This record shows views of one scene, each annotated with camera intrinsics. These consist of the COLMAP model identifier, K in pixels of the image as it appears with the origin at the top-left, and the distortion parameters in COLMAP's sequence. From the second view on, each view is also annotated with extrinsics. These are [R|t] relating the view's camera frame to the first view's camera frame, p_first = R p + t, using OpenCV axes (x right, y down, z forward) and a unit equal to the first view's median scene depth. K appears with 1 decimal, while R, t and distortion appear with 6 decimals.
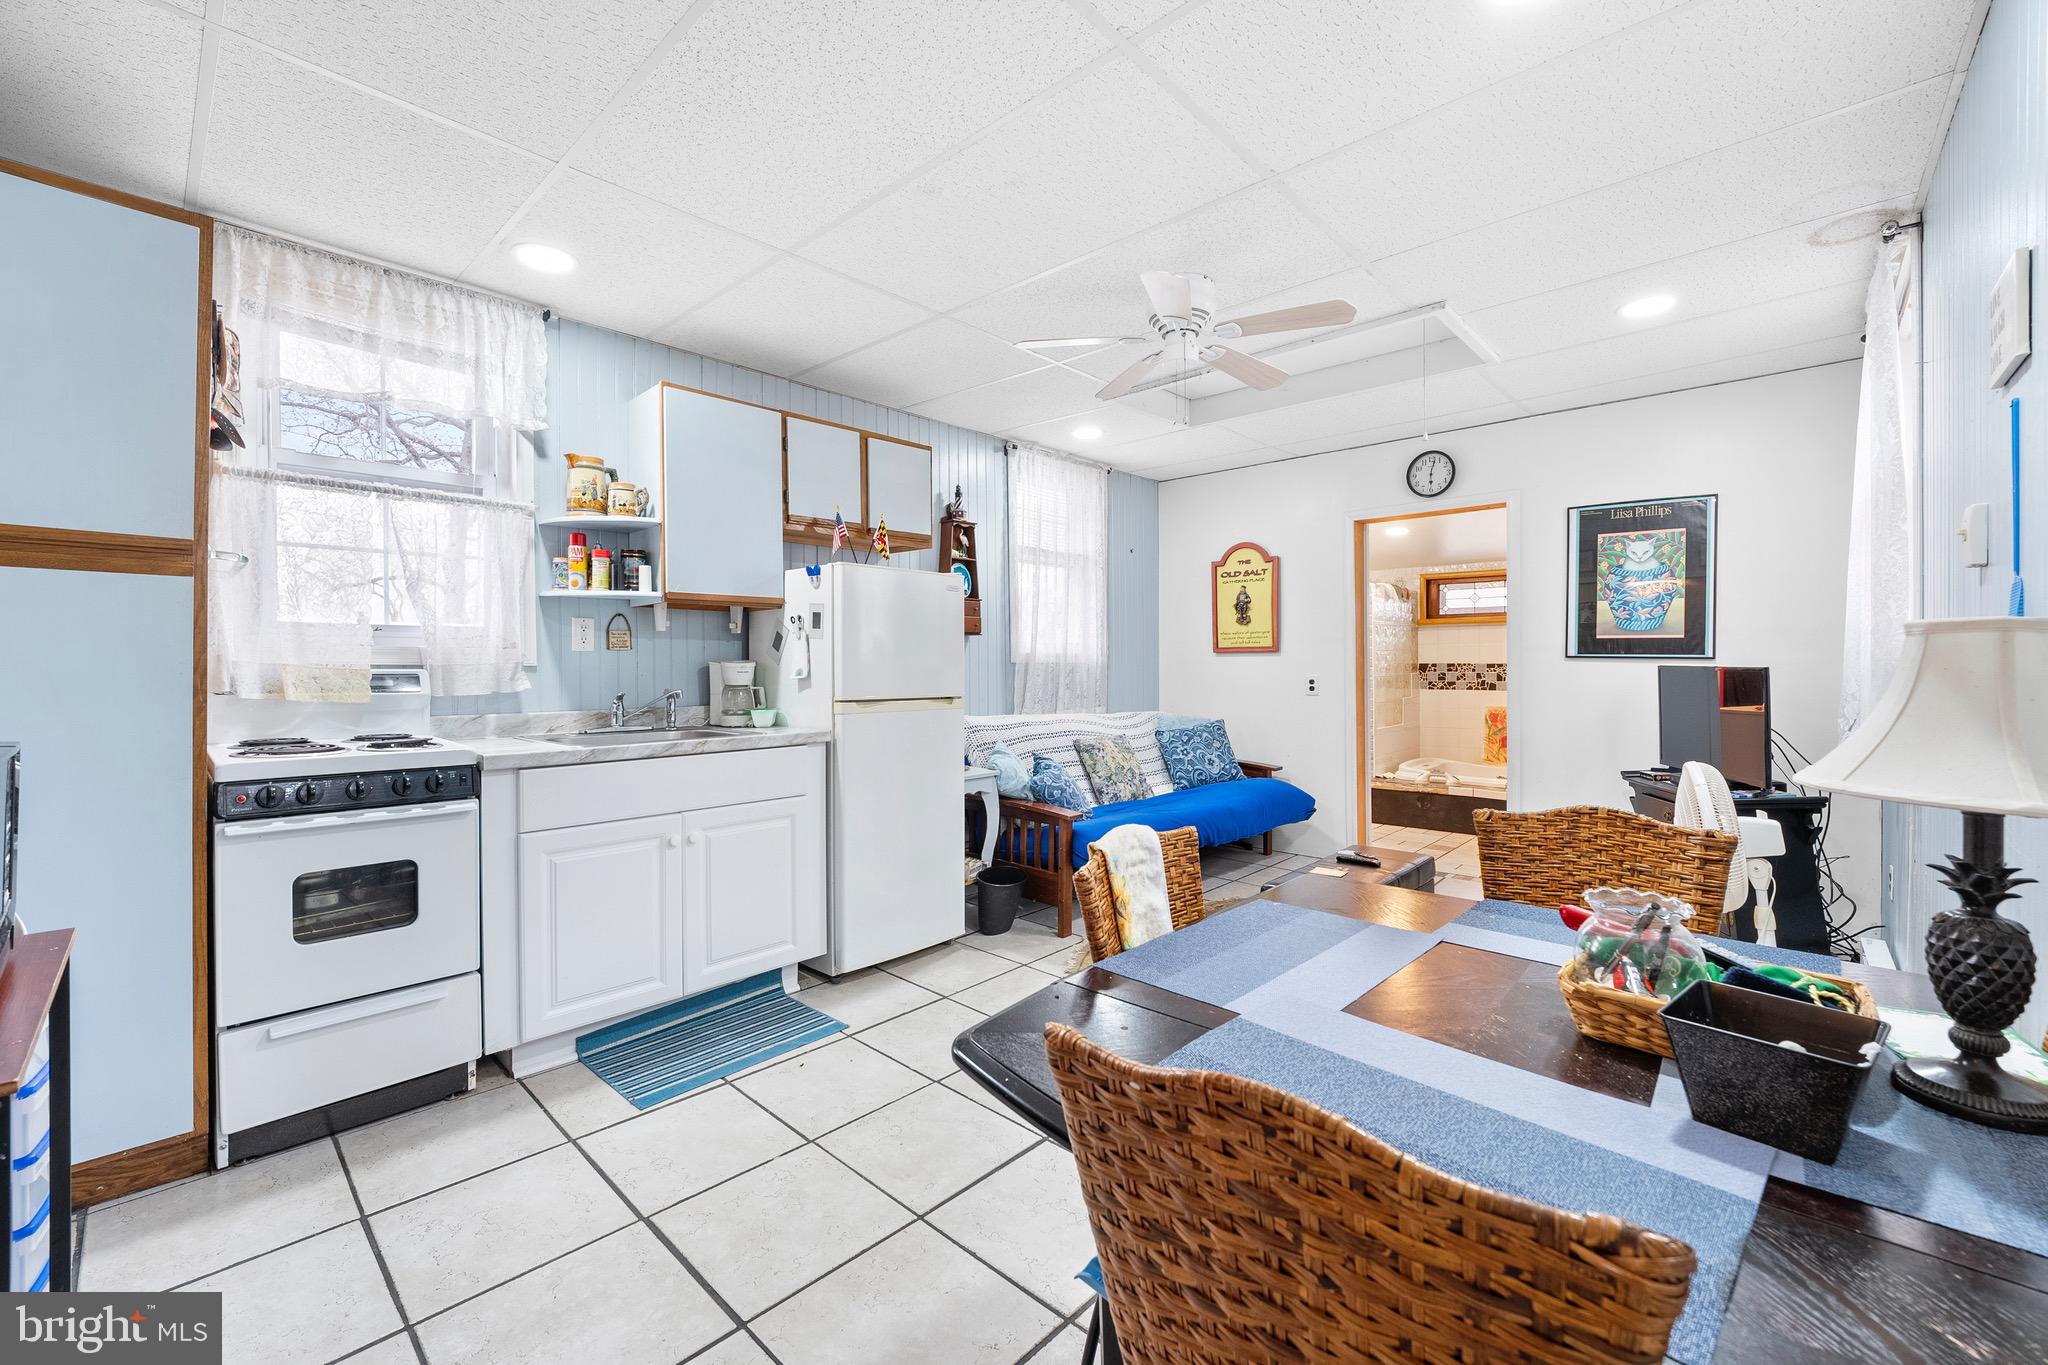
lens RADIAL K [[833.7, 0, 1020.9], [0, 833.7, 673.9], [0, 0, 1]] dist [-0.020065, -0.000193]
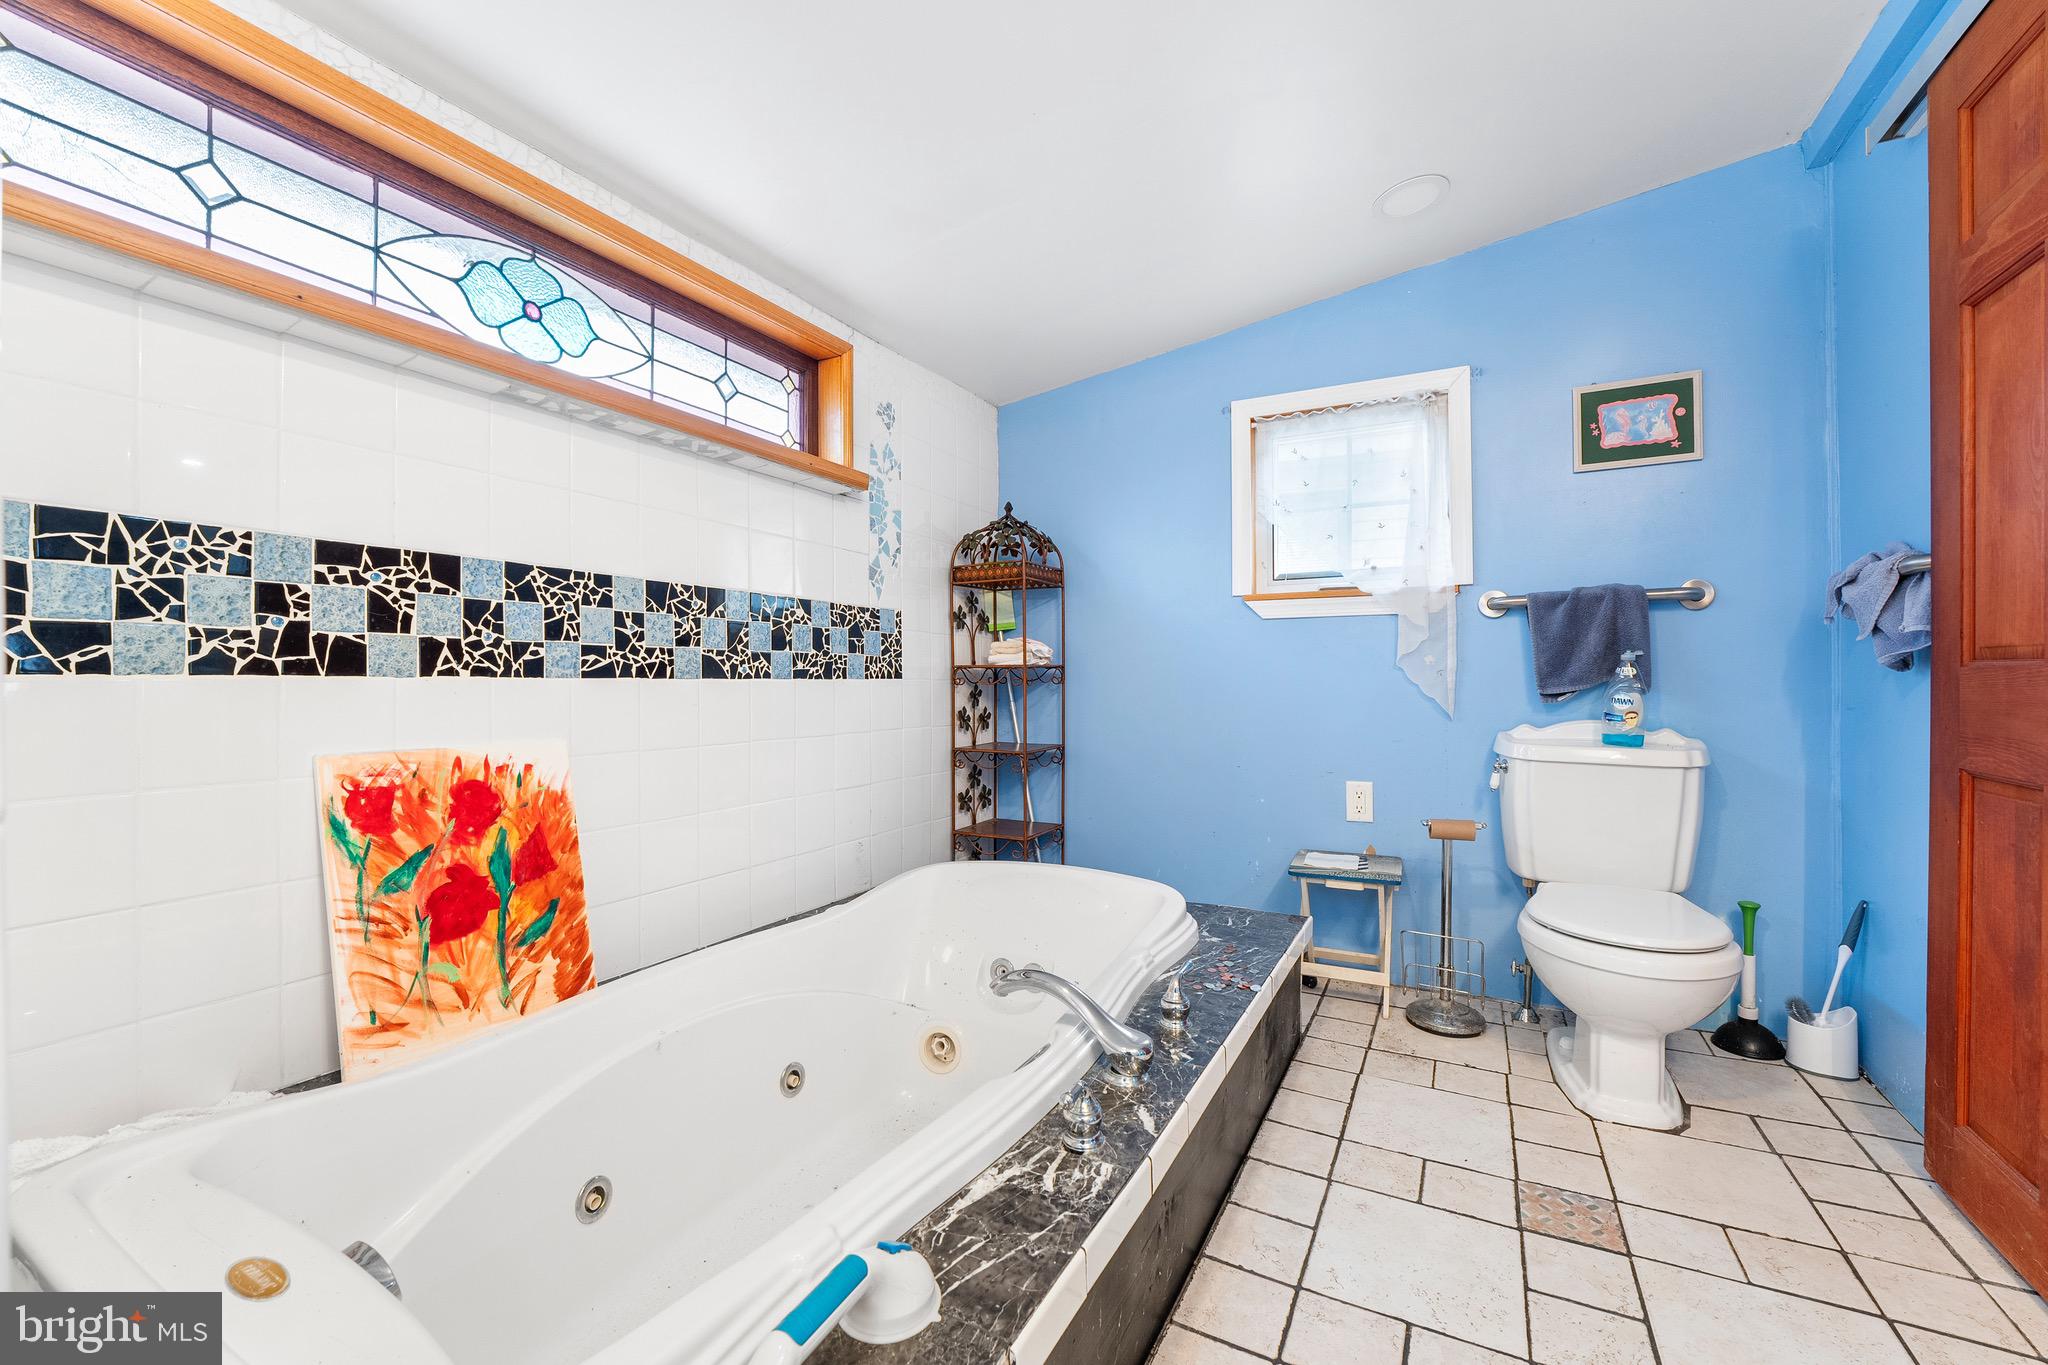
lens RADIAL K [[833.7, 0, 1024.9], [0, 833.7, 683.6], [0, 0, 1]] dist [-0.020065, -0.000193]
pose [[-0.260804, 0.002047, 0.965390, 0.439035], [0.012591, 0.999920, 0.001282, 0.030883], [-0.965310, 0.012489, -0.260809, 1.175378]]
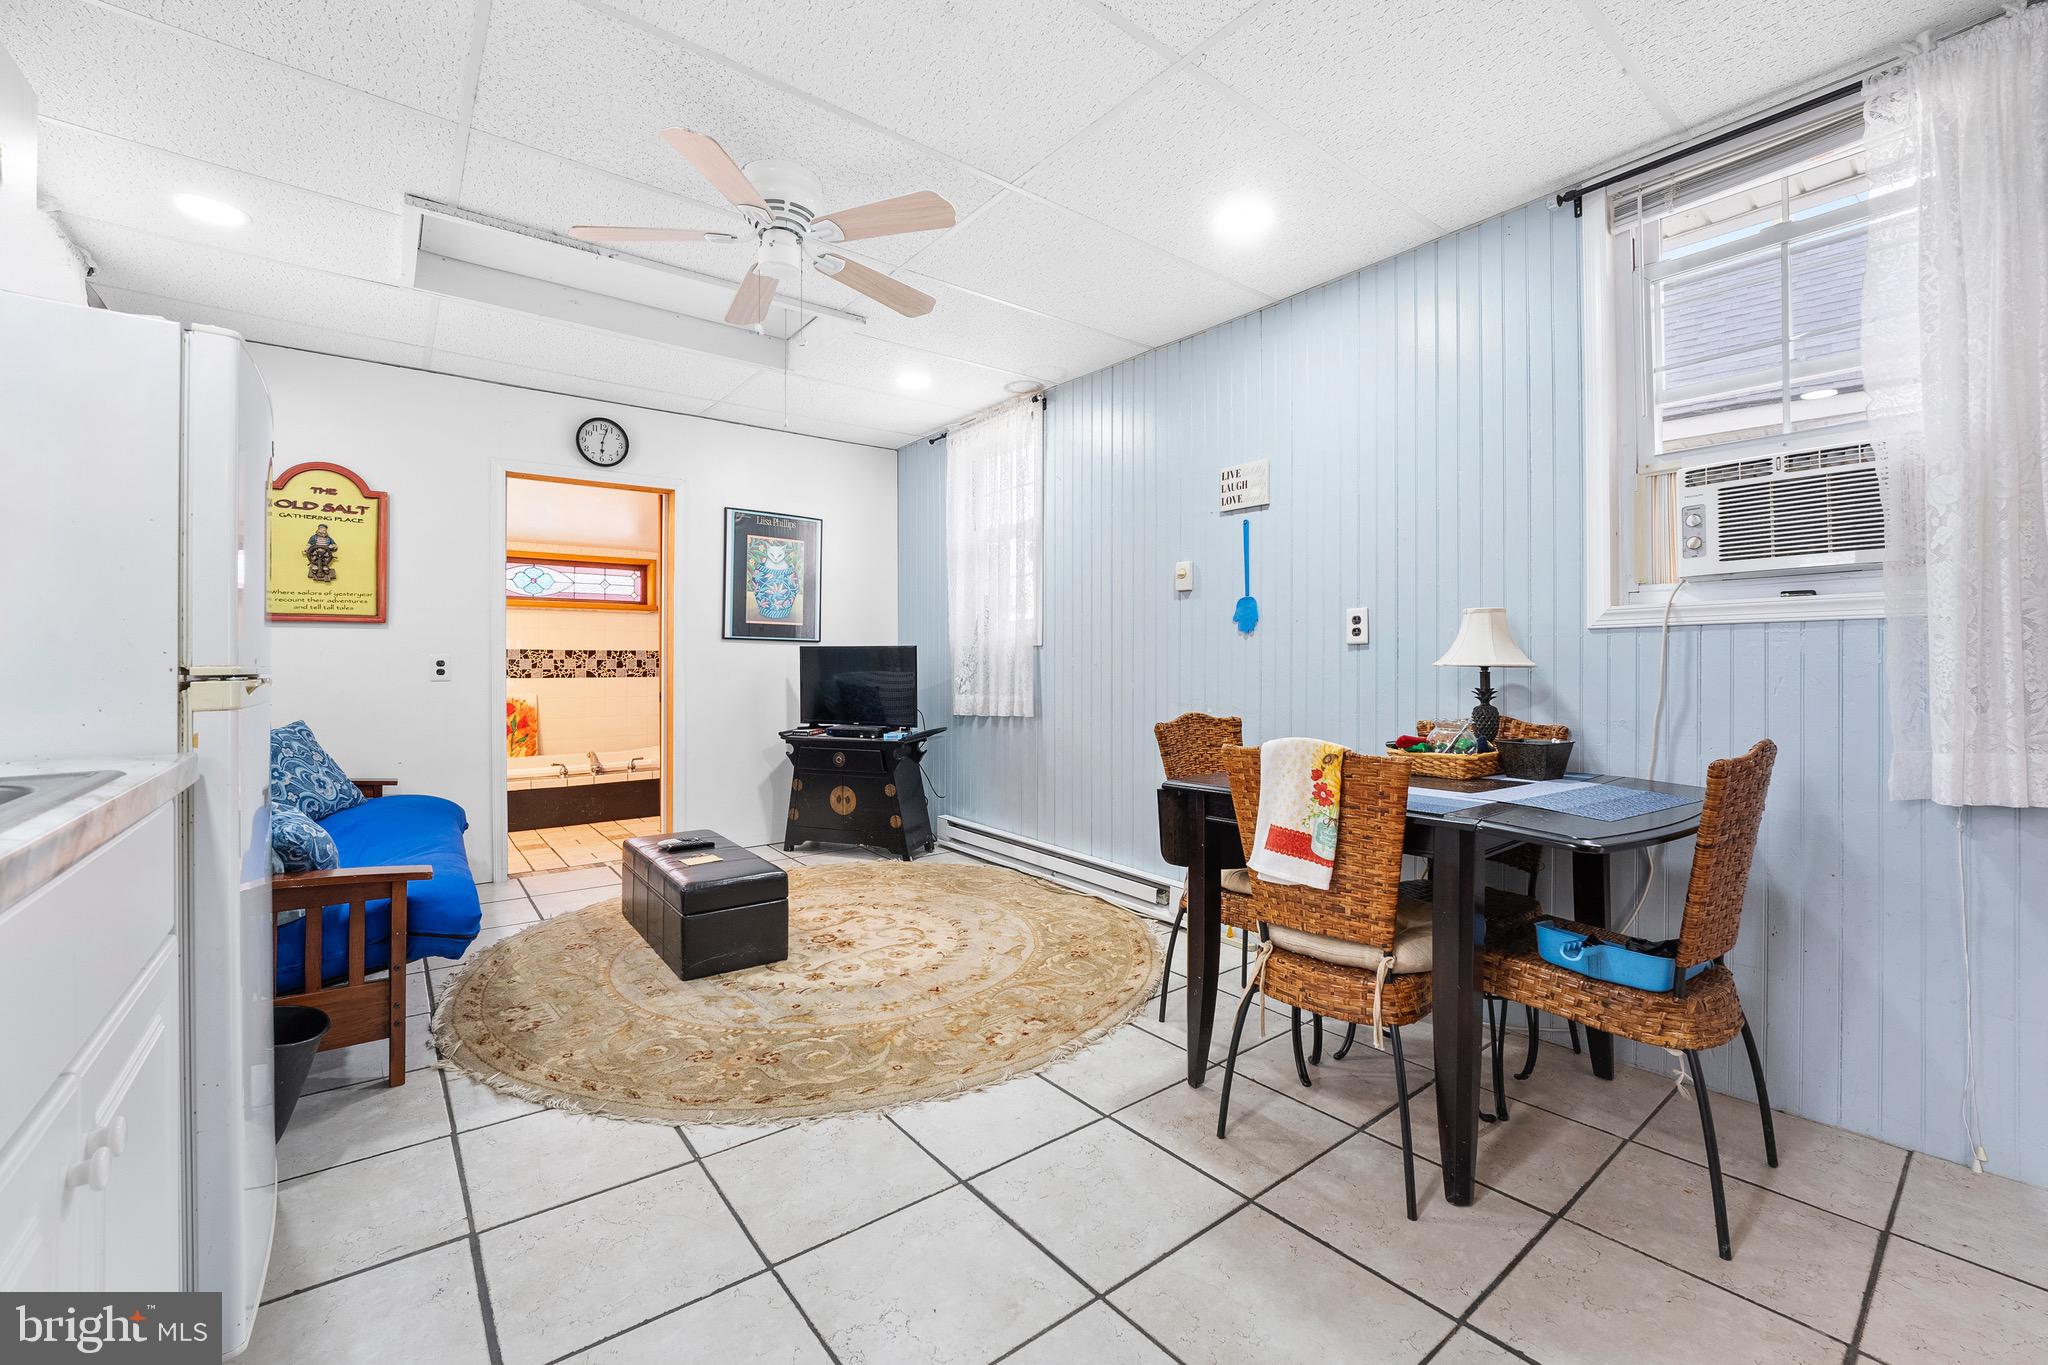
lens RADIAL K [[833.7, 0, 1024.6], [0, 833.7, 665.0], [0, 0, 1]] dist [-0.020065, -0.000193]
pose [[0.147603, 0.000673, 0.989046, -0.332617], [0.013518, 0.999905, -0.002697, 0.020305], [-0.988954, 0.013768, 0.147580, 0.345700]]
